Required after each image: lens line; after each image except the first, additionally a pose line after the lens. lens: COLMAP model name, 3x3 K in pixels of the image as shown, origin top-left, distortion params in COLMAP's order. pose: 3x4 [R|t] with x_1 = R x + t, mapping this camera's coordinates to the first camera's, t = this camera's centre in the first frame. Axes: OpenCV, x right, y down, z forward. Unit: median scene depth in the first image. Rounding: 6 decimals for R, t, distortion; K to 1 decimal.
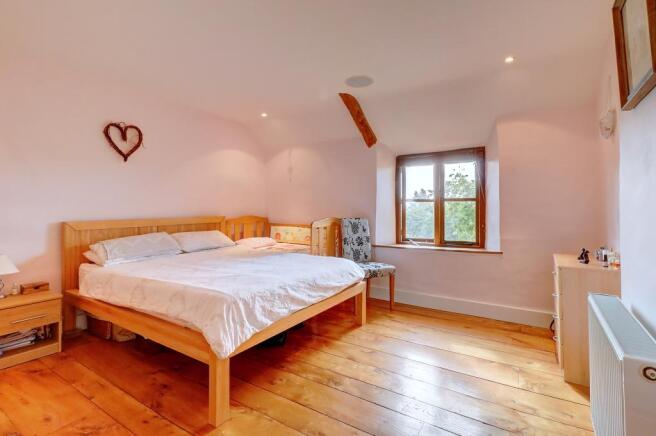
lens RADIAL K [[311.8, 0, 328.5], [0, 311.8, 213.8], [0, 0, 1]] dist [-0.000084, 0.000285]
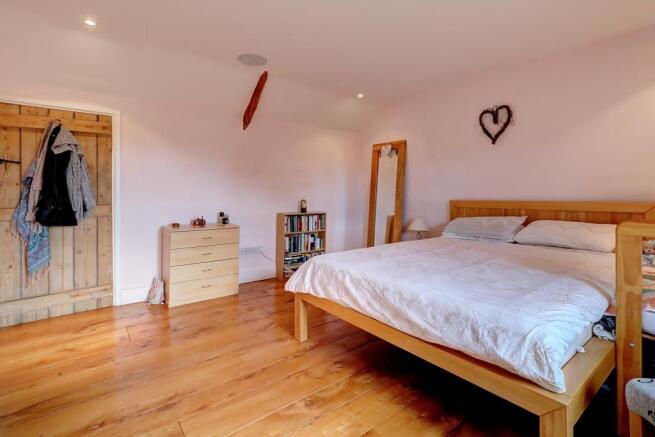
lens RADIAL K [[311.3, 0, 327.0], [0, 311.3, 191.2], [0, 0, 1]] dist [-0.000084, 0.000285]
pose [[-0.316846, 0.005383, -0.948462, 0.511426], [-0.010361, 0.999905, 0.009136, -0.015156], [0.948420, 0.012721, -0.316760, 0.832306]]
